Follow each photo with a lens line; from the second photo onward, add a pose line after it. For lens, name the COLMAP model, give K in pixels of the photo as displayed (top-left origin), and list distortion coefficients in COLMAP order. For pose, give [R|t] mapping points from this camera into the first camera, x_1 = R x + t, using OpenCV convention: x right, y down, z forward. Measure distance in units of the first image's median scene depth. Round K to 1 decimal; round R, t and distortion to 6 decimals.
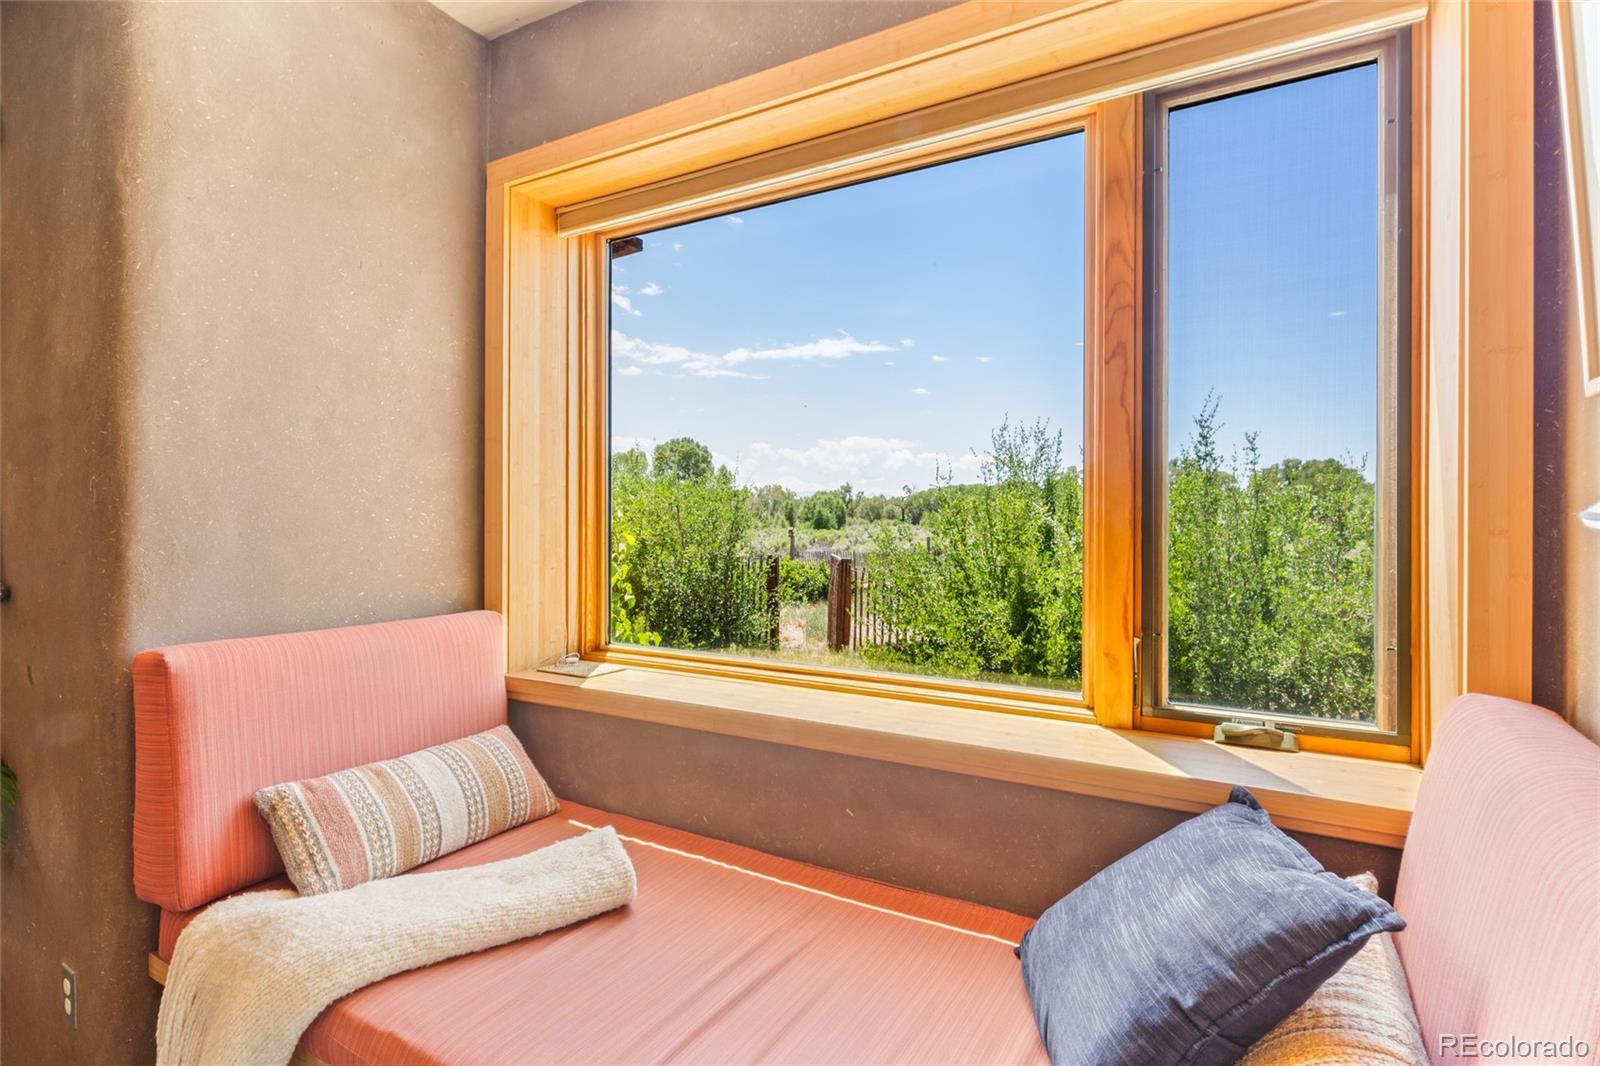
lens RADIAL K [[803.6, 0, 793.4], [0, 803.6, 520.8], [0, 0, 1]] dist [0.000662, -0.000251]
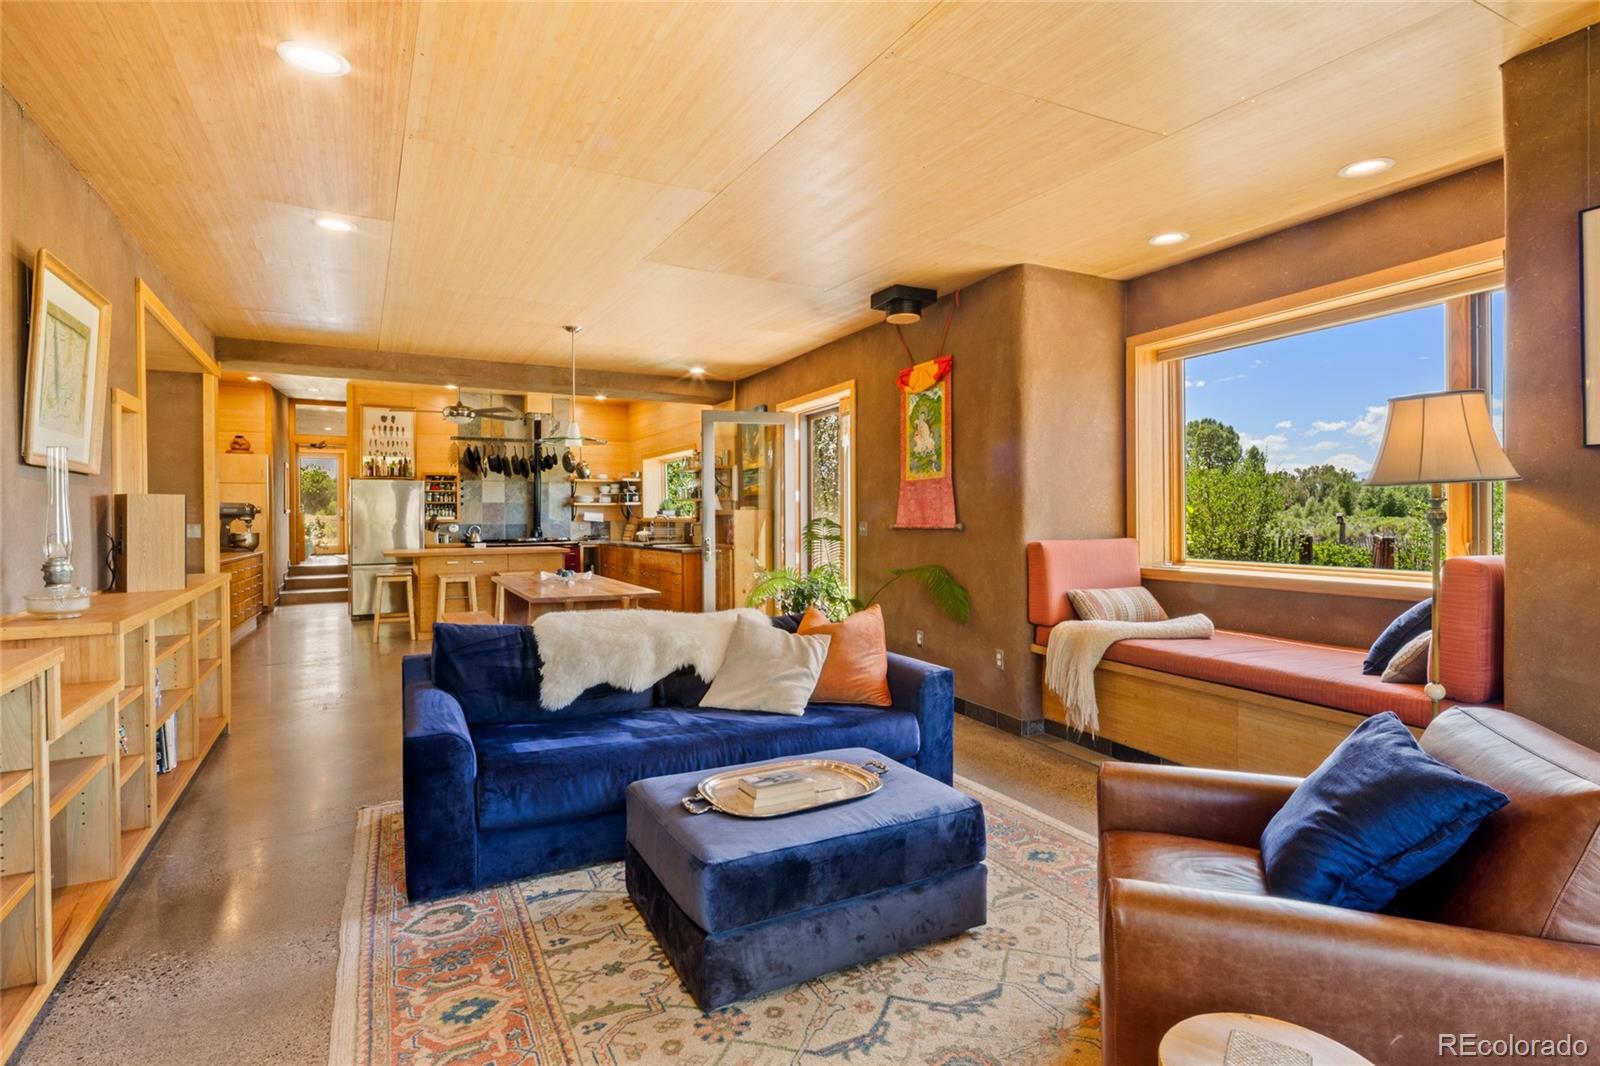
lens RADIAL K [[803.6, 0, 793.4], [0, 803.6, 520.8], [0, 0, 1]] dist [0.000662, -0.000251]
pose [[0.820798, -0.008596, -0.571154, 0.030078], [0.014647, 0.999875, 0.006001, 0.007876], [0.571030, -0.013291, 0.820821, -0.314990]]
